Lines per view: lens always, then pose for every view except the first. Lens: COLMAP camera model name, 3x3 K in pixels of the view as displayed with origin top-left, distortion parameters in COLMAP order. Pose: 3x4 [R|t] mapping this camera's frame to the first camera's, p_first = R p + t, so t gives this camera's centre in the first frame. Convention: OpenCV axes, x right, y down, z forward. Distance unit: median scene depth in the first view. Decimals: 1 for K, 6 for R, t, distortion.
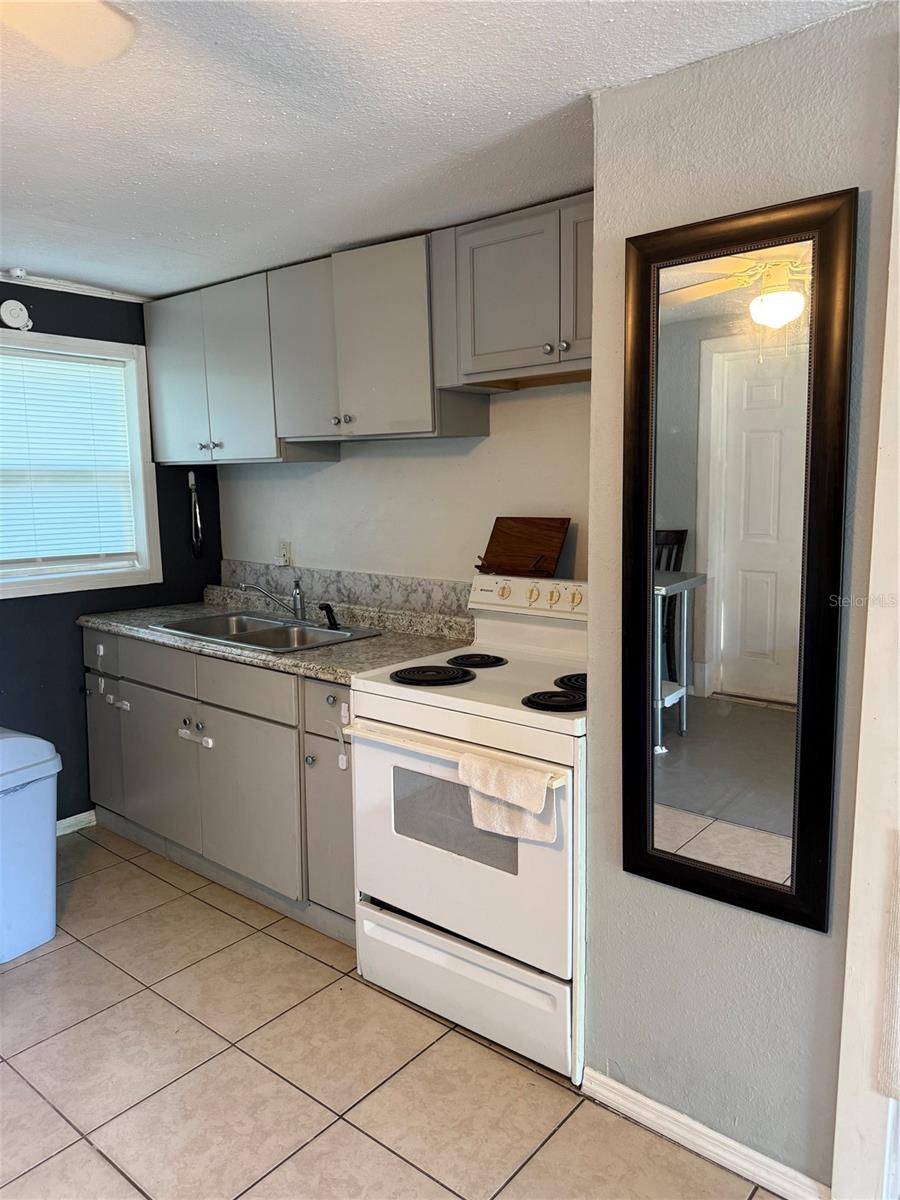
lens RADIAL K [[850.0, 0, 446.4], [0, 850.0, 600.3], [0, 0, 1]] dist [0.060419, -0.063007]
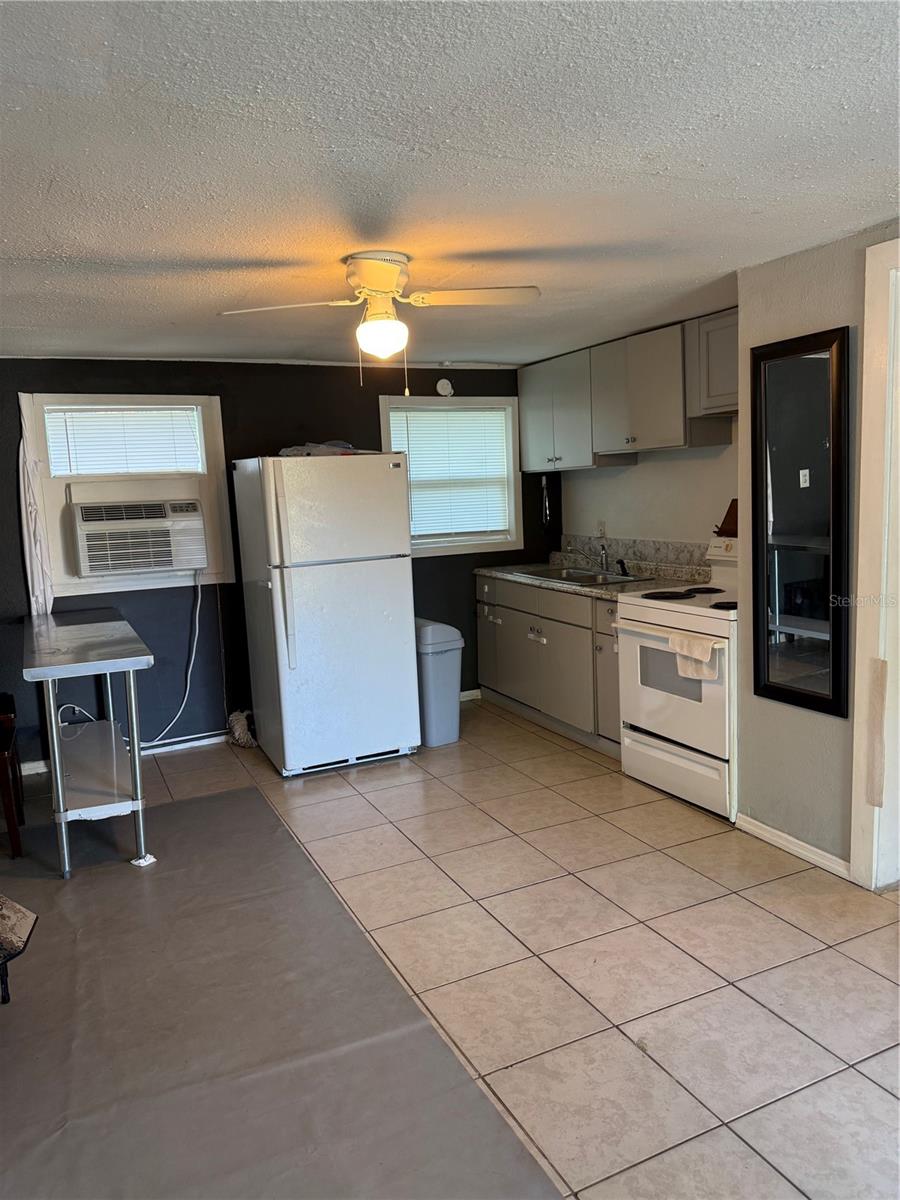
lens RADIAL K [[844.6, 0, 447.2], [0, 844.6, 605.3], [0, 0, 1]] dist [0.151087, -0.185604]
pose [[0.907921, 0.029947, -0.418069, 0.245261], [-0.024290, 0.999527, 0.018848, 0.073278], [0.418436, -0.006958, 0.908219, -0.593415]]
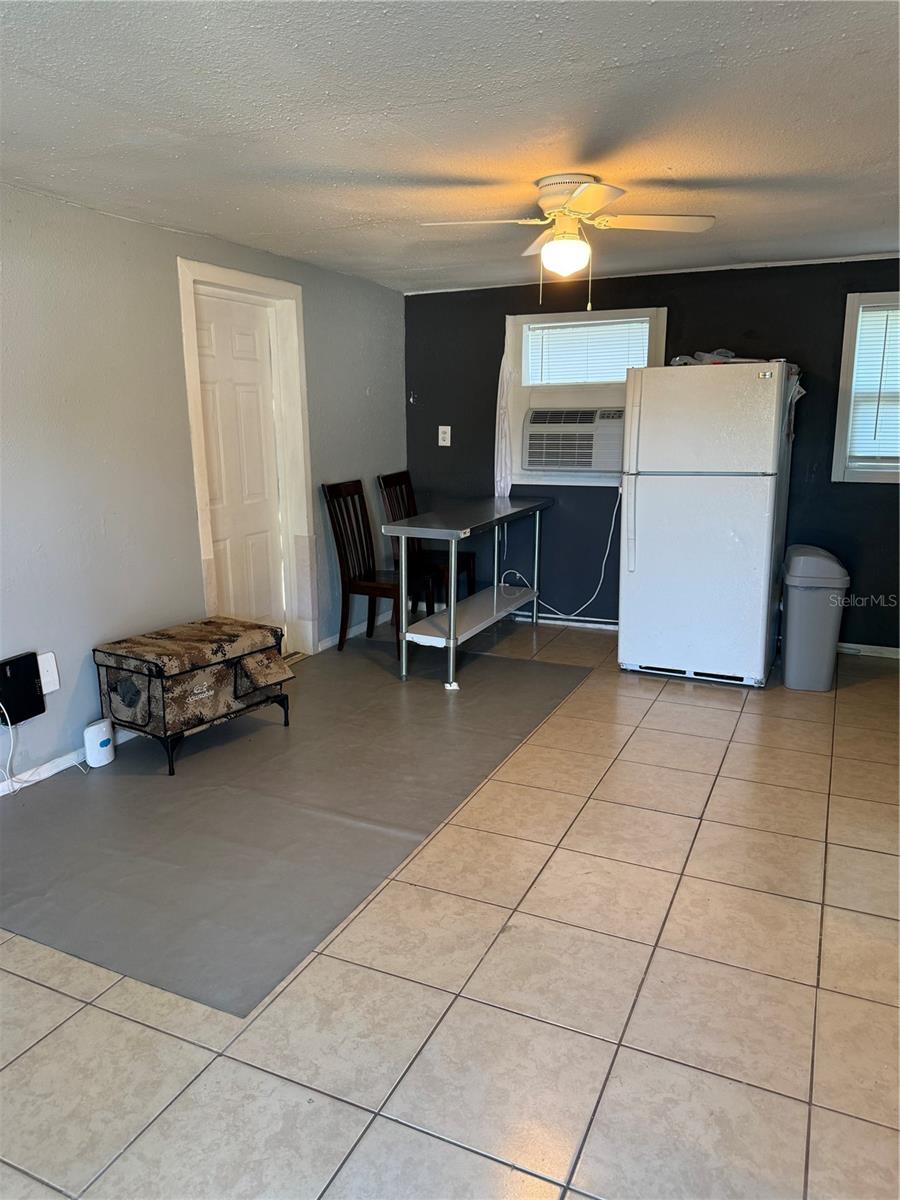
lens RADIAL K [[838.7, 0, 452.4], [0, 838.7, 606.0], [0, 0, 1]] dist [0.137317, -0.246316]
pose [[0.260047, 0.223644, -0.939340, 0.787897], [-0.129313, 0.972111, 0.195648, 0.016745], [0.956898, 0.070591, 0.281715, -0.119290]]
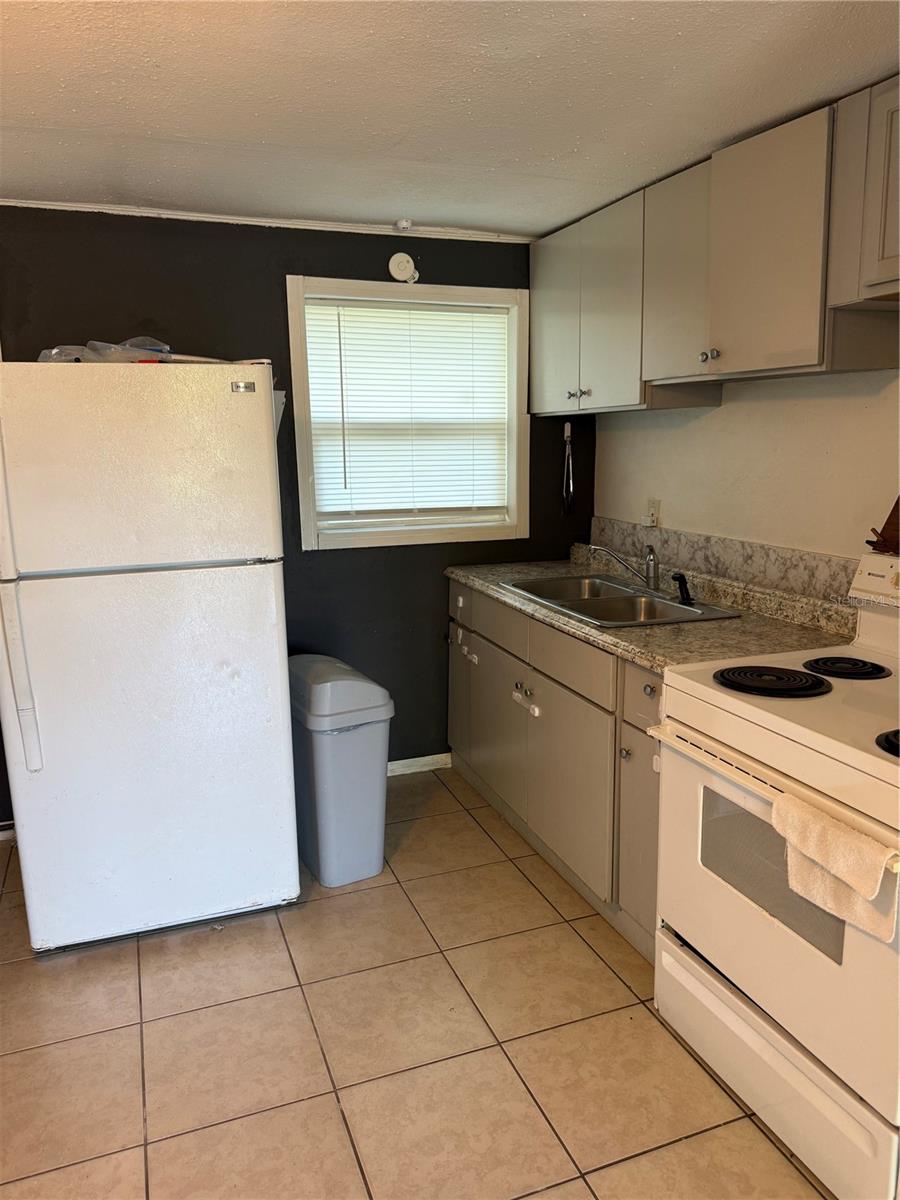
lens RADIAL K [[838.7, 0, 452.4], [0, 838.7, 606.0], [0, 0, 1]] dist [0.137317, -0.246316]
pose [[0.871083, 0.095996, -0.481663, 0.084063], [-0.064651, 0.994590, 0.081303, -0.020842], [0.486862, -0.039682, 0.872577, 0.146494]]
